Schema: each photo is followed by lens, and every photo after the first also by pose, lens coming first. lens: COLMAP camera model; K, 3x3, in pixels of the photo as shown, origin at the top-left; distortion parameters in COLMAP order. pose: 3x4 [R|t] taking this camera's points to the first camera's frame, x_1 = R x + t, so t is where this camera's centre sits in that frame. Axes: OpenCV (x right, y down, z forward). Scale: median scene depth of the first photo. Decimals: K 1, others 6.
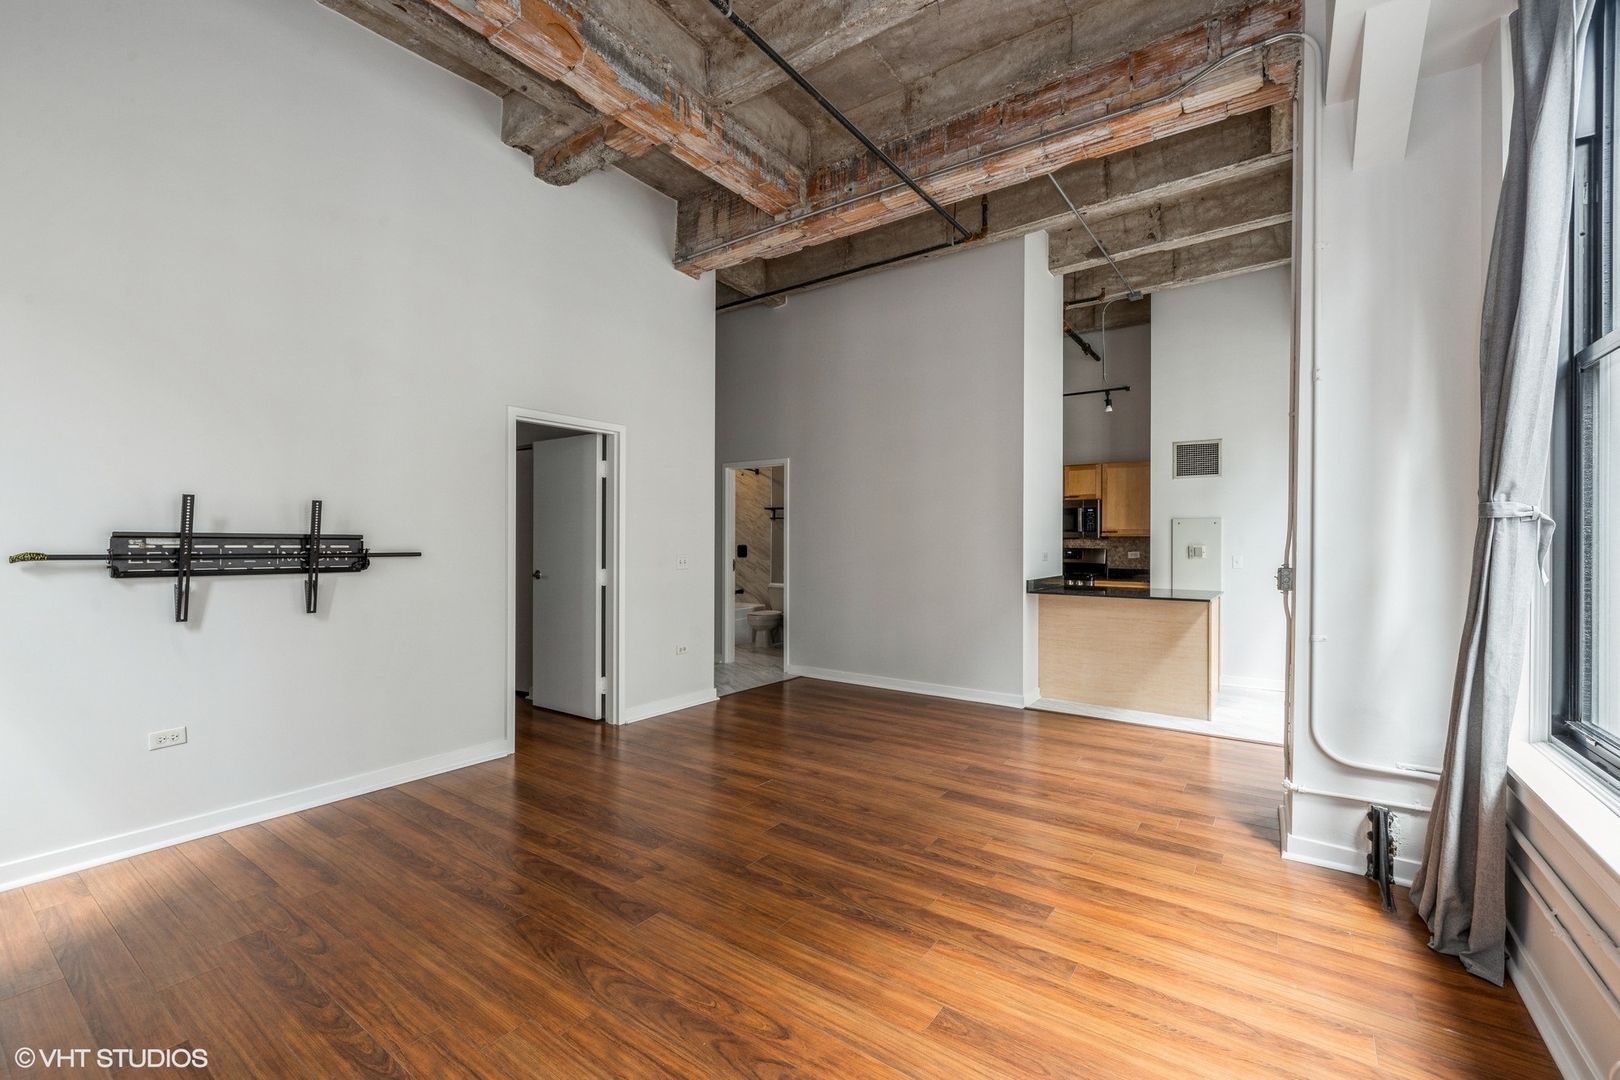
lens RADIAL K [[681.4, 0, 814.1], [0, 681.4, 539.8], [0, 0, 1]] dist [0.001629, 0.000015]
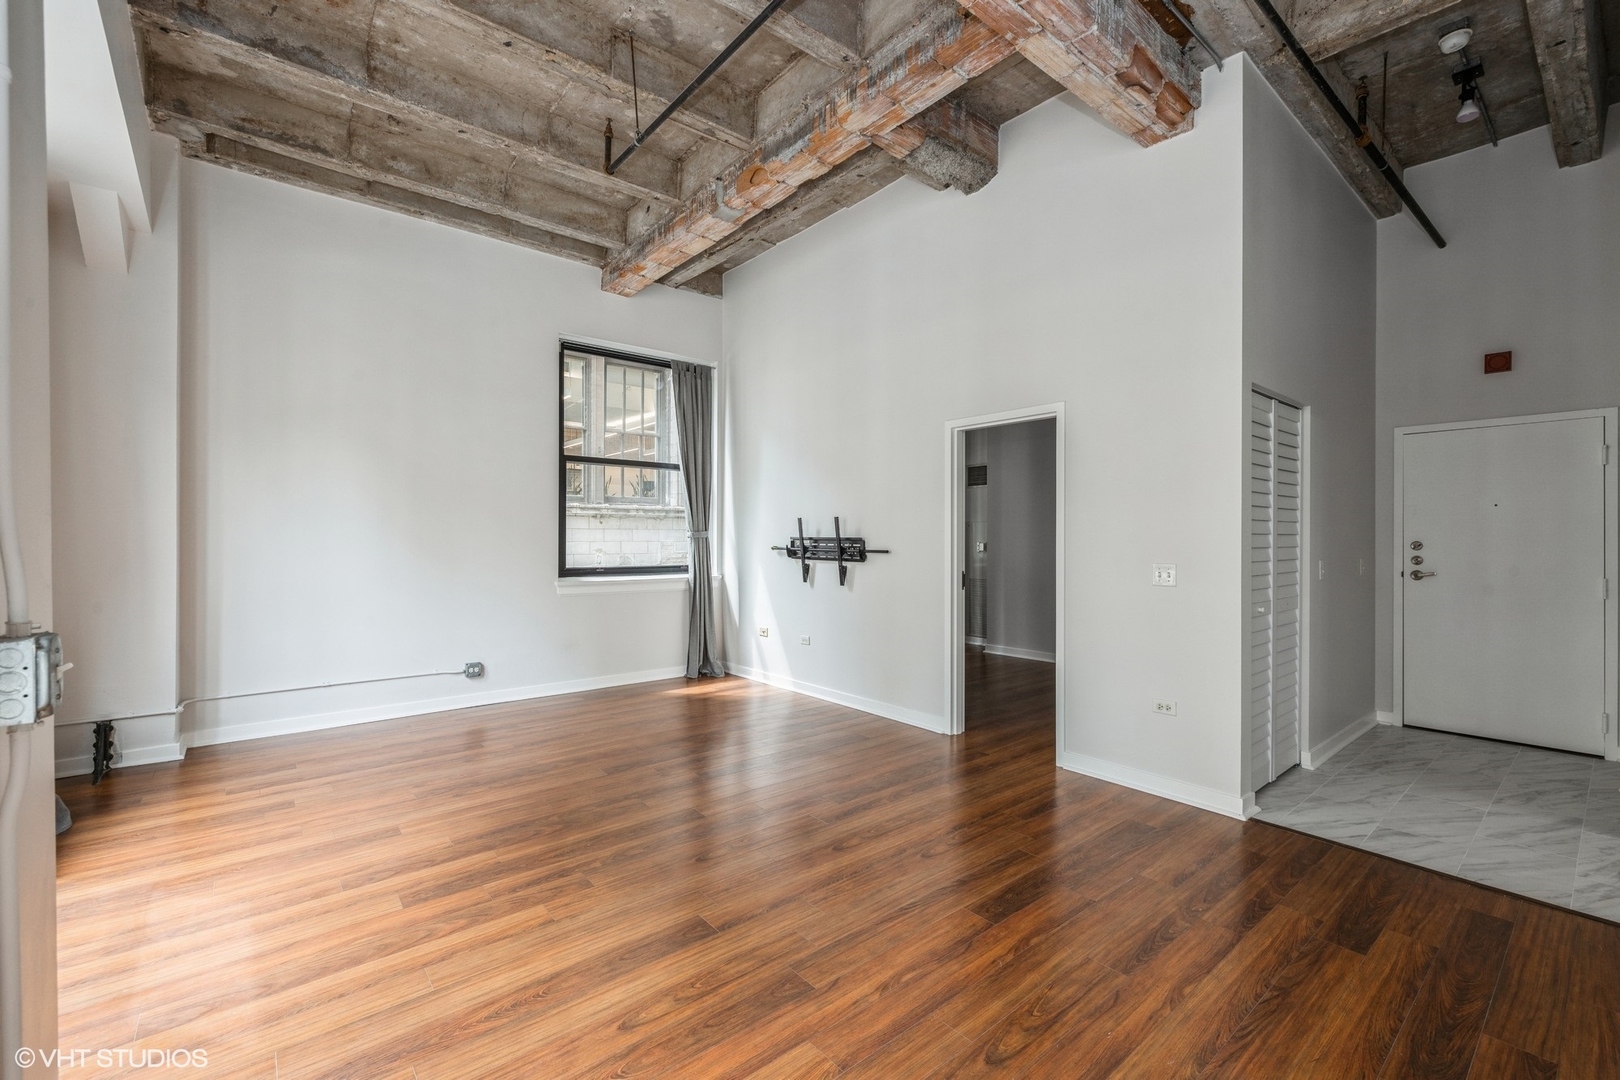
lens RADIAL K [[681.9, 0, 817.9], [0, 681.9, 538.9], [0, 0, 1]] dist [0.000051, 0.000024]
pose [[-0.252701, -0.005791, -0.967527, 0.827436], [-0.002791, 0.999982, -0.005257, 0.002534], [0.967540, 0.001372, -0.252713, 1.303277]]
